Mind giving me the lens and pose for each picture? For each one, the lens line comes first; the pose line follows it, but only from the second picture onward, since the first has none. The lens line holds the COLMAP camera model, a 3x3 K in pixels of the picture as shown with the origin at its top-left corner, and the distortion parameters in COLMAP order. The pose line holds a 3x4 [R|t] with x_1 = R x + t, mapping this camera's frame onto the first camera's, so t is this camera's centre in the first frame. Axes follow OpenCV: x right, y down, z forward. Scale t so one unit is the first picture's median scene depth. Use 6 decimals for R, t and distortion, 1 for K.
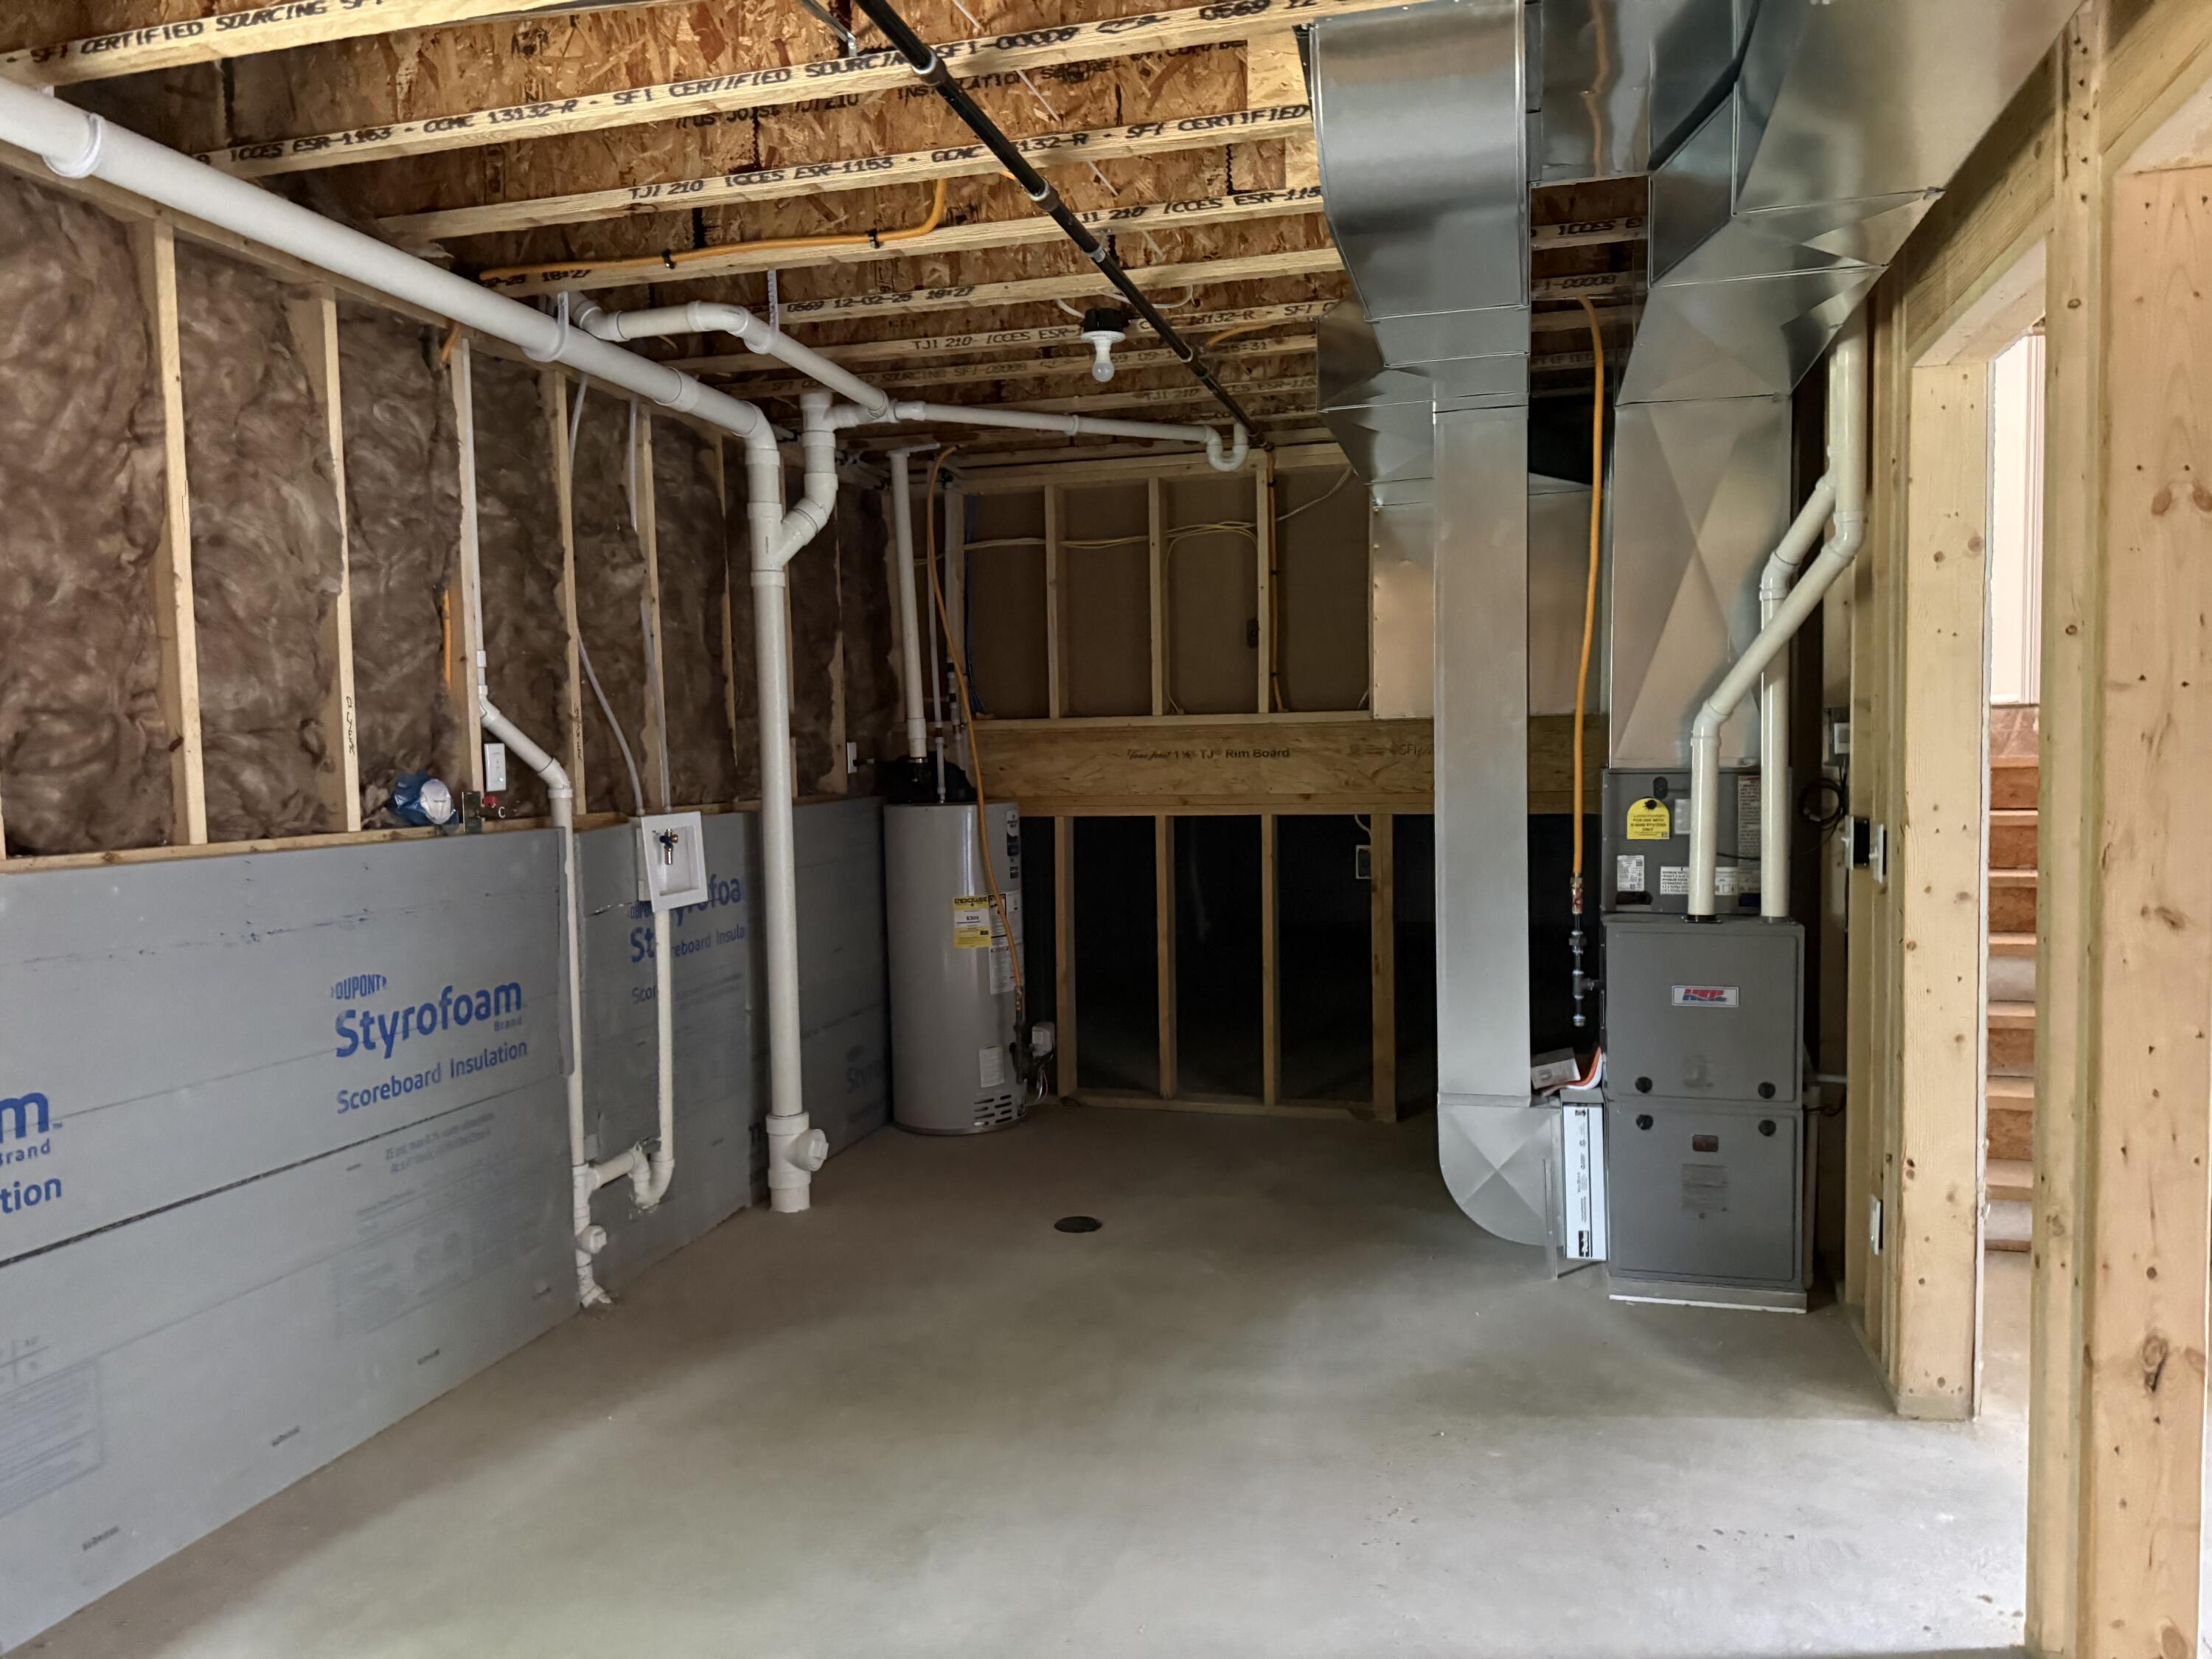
lens RADIAL K [[1546.8, 0, 1088.1], [0, 1546.8, 829.3], [0, 0, 1]] dist [0.063286, -0.074343]
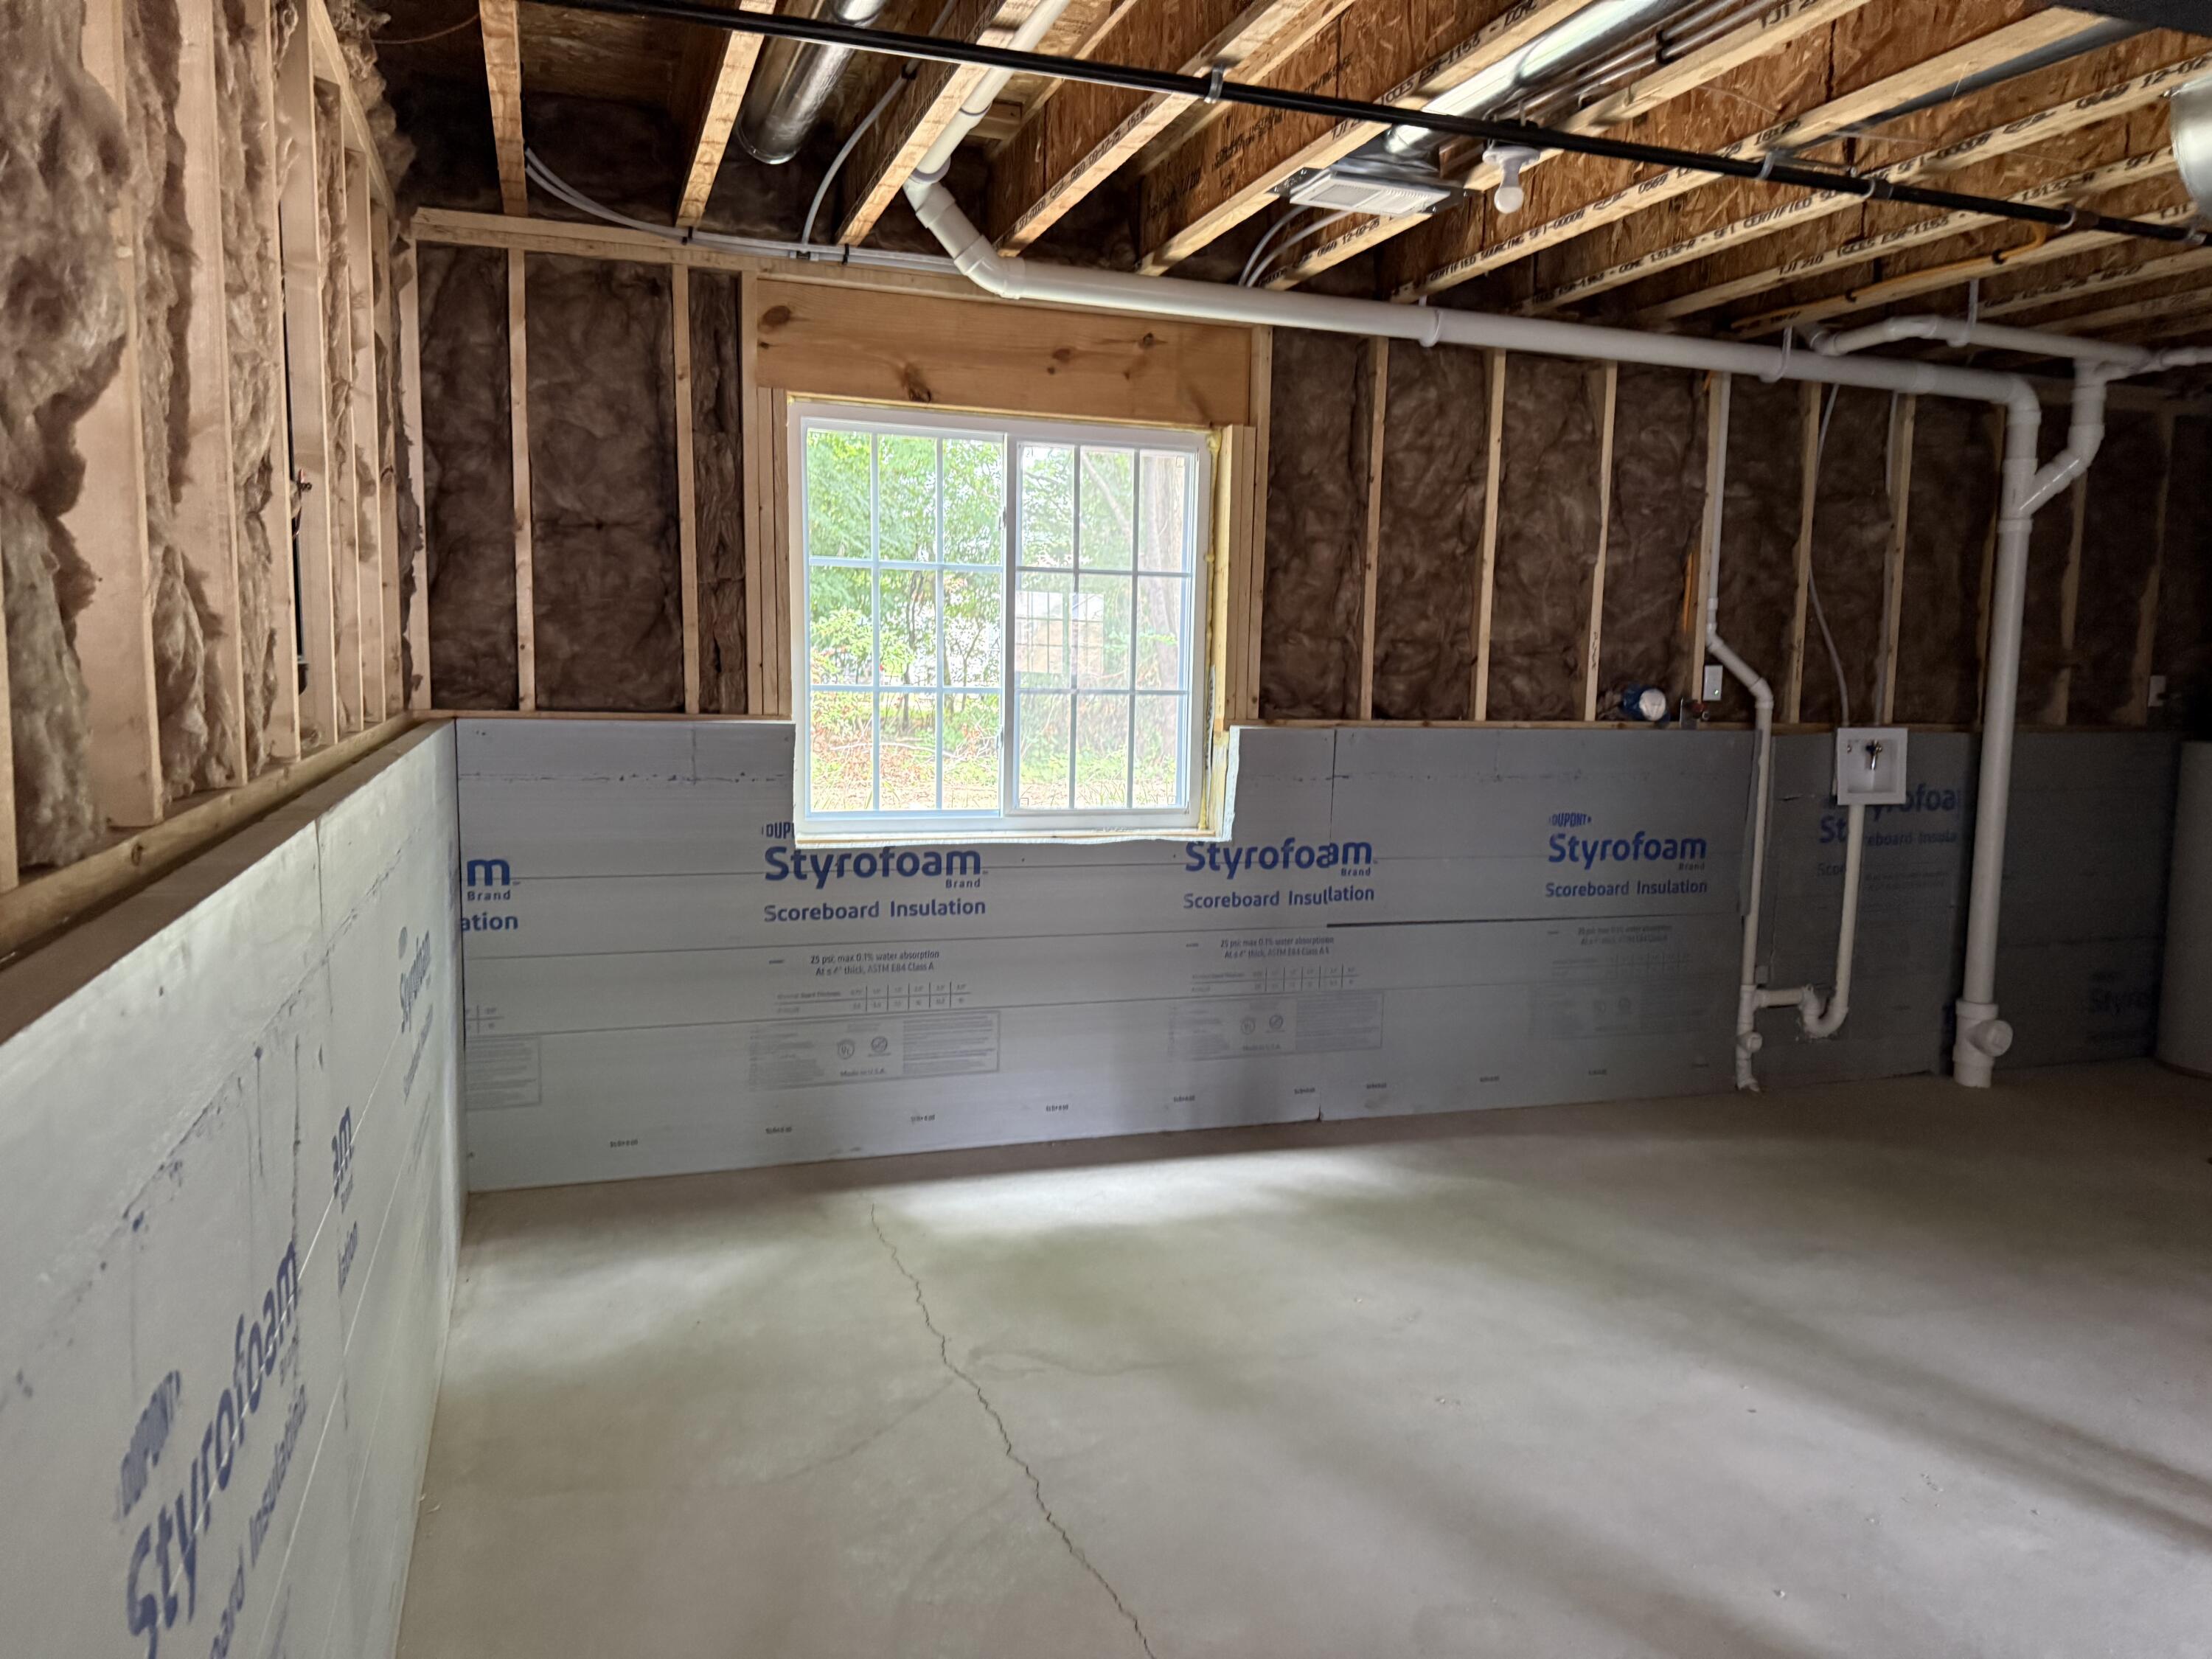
lens RADIAL K [[1546.8, 0, 1113.6], [0, 1546.8, 834.4], [0, 0, 1]] dist [0.063286, -0.074343]
pose [[0.568204, 0.125122, -0.813319, 0.502884], [-0.077036, 0.992120, 0.098810, -0.002929], [0.819274, 0.006510, 0.573366, -0.244715]]
